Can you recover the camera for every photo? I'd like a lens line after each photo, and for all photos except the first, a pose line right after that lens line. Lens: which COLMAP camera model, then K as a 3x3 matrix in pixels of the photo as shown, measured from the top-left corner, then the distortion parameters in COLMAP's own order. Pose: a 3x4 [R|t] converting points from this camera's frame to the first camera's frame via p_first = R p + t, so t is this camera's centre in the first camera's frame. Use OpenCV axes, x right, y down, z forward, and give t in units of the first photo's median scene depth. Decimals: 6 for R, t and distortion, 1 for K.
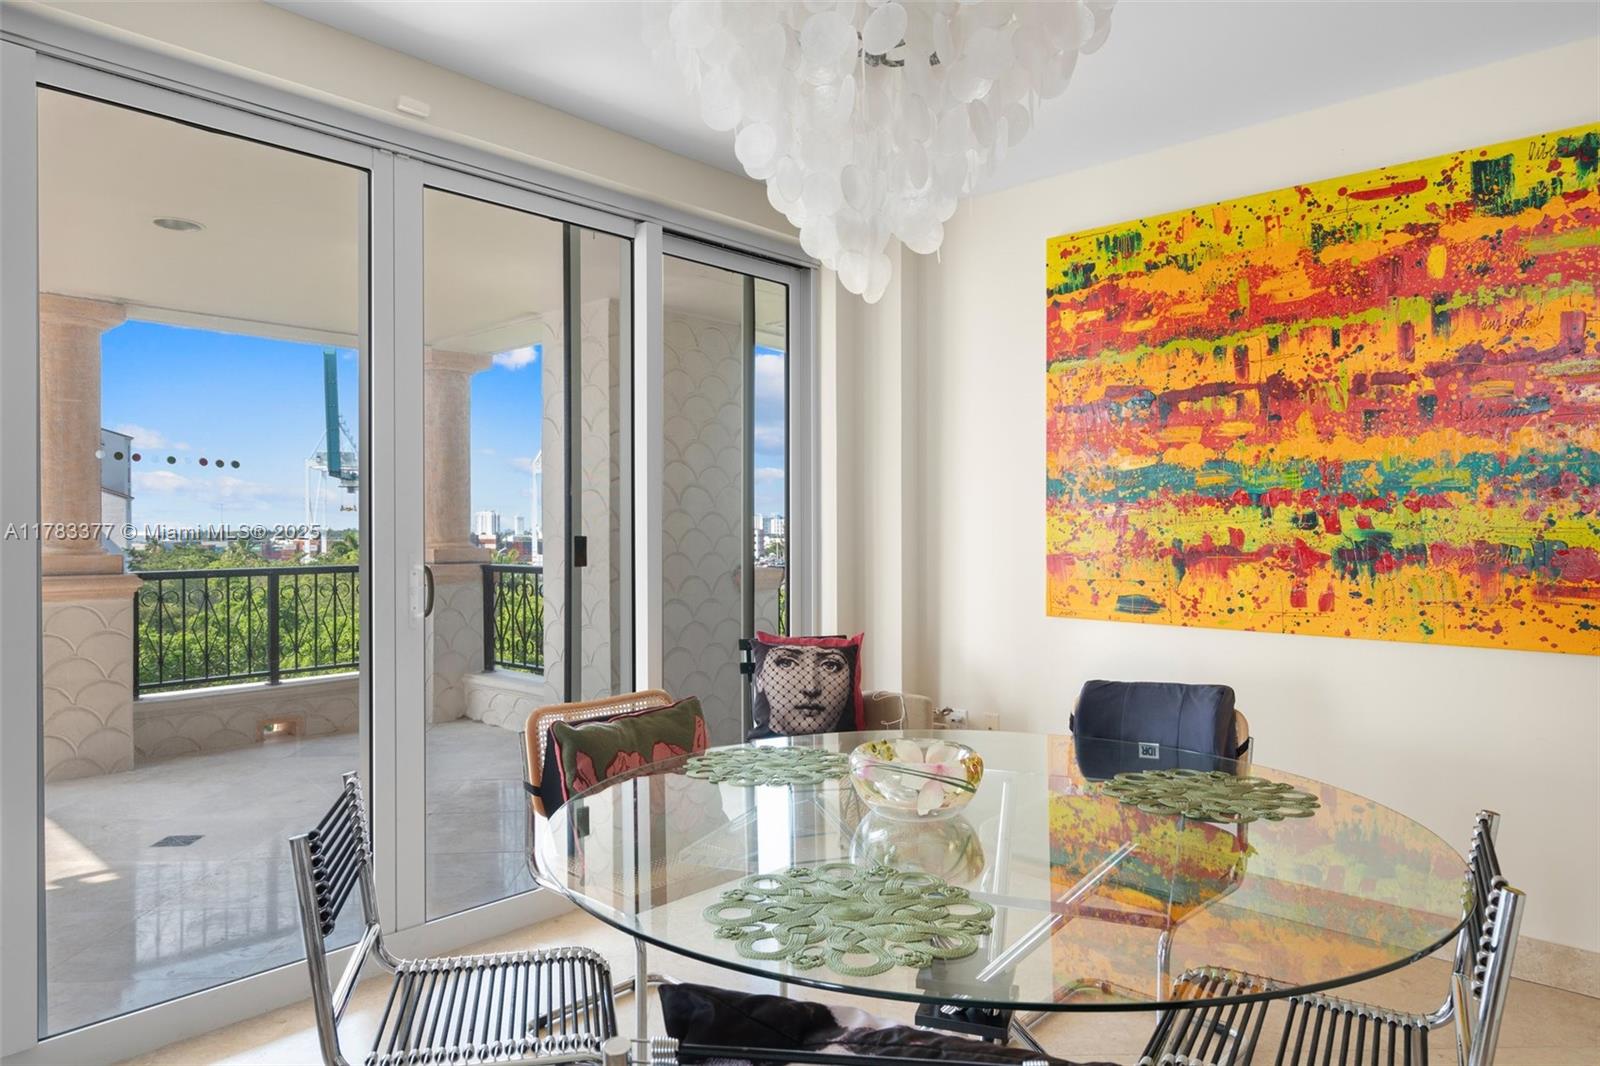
lens RADIAL K [[1014.3, 0, 800.0], [0, 1014.3, 533.0], [0, 0, 1]] dist [-0.001476, -0.000841]
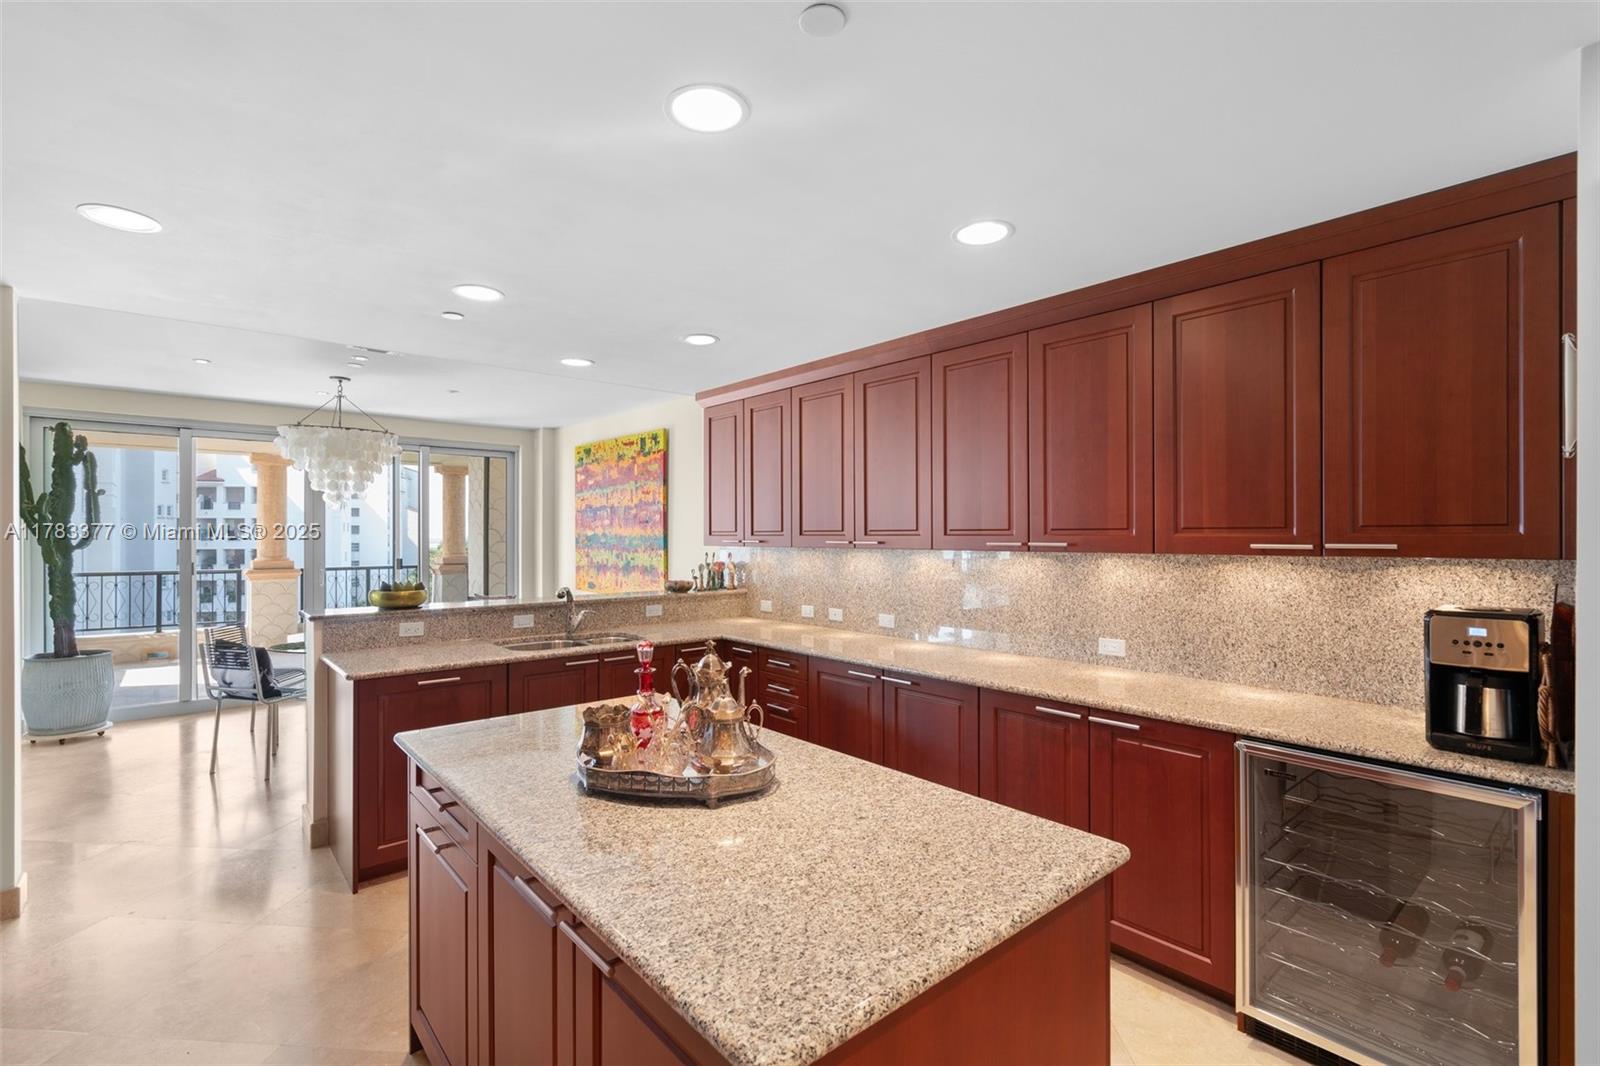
lens RADIAL K [[730.0, 0, 798.1], [0, 730.0, 506.6], [0, 0, 1]] dist [-0.001369, -0.000165]
pose [[0.992783, -0.003277, -0.119883, 0.743229], [-0.001444, 0.999228, -0.039268, -0.042559], [0.119919, 0.039158, 0.992011, -0.576656]]
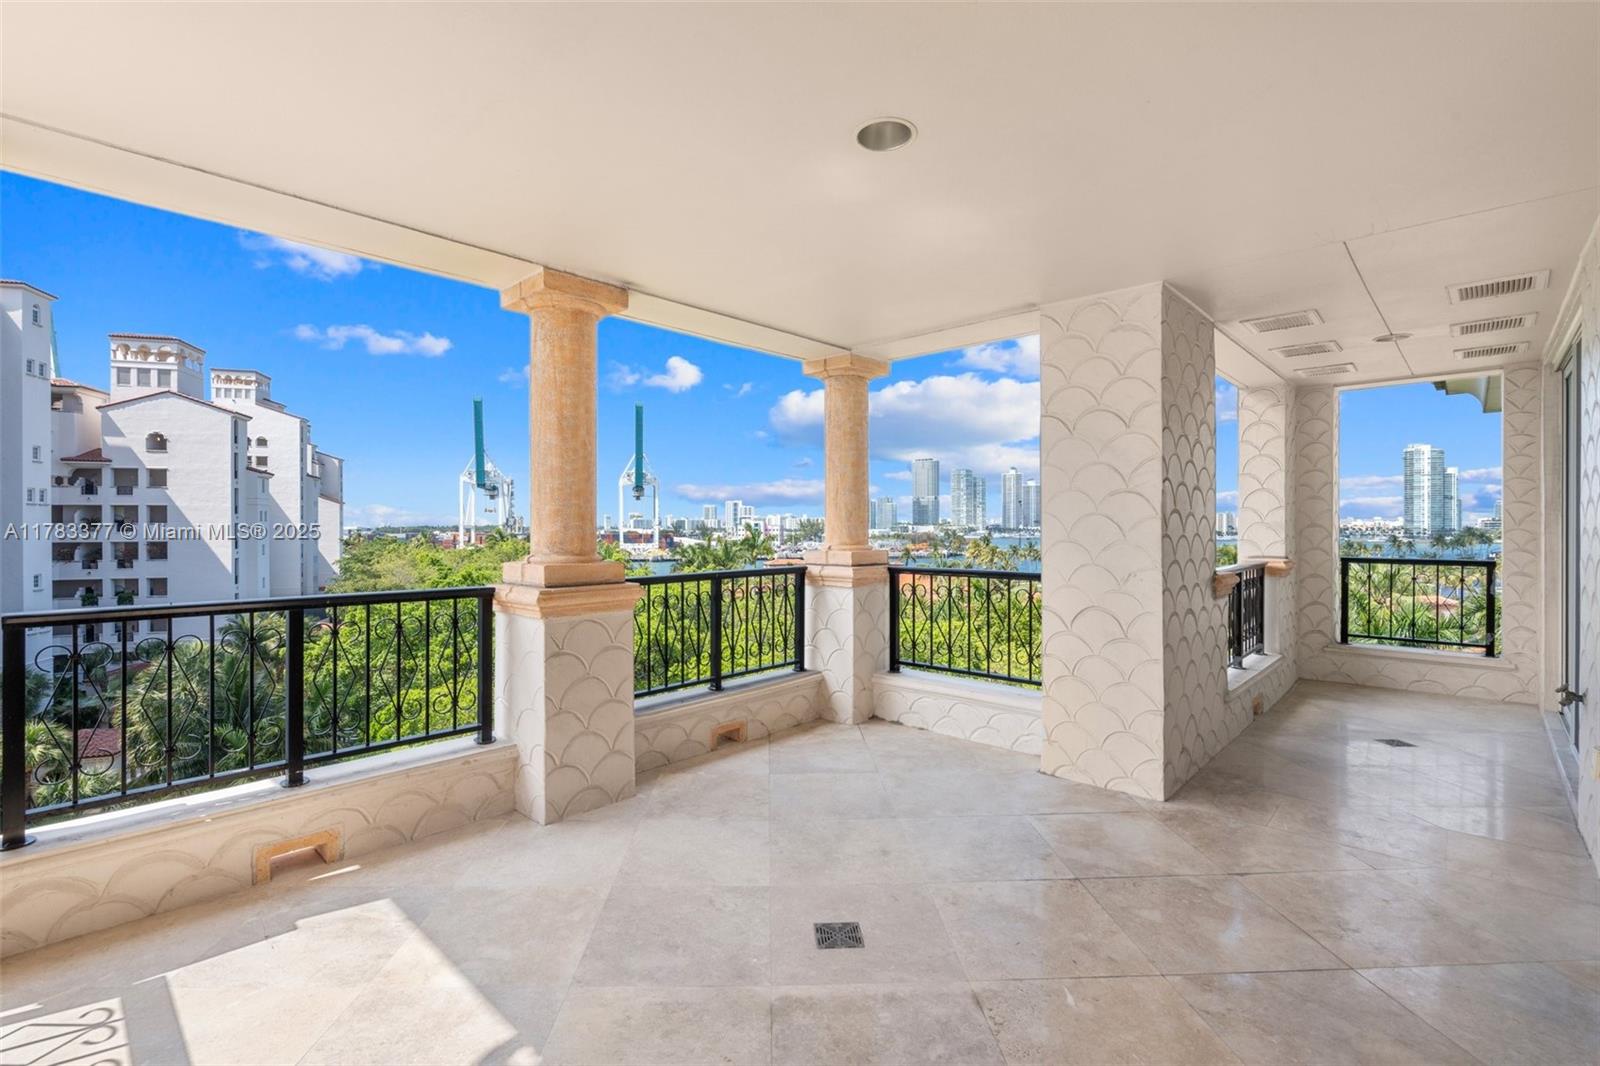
lens RADIAL K [[715.7, 0, 777.8], [0, 715.7, 528.4], [0, 0, 1]] dist [-0.001937, 0.000334]
pose [[0.999824, 0.000666, -0.018770, -0.526850], [-0.000652, 1.000000, 0.000749, -0.009679], [0.018771, -0.000736, 0.999824, 0.359724]]
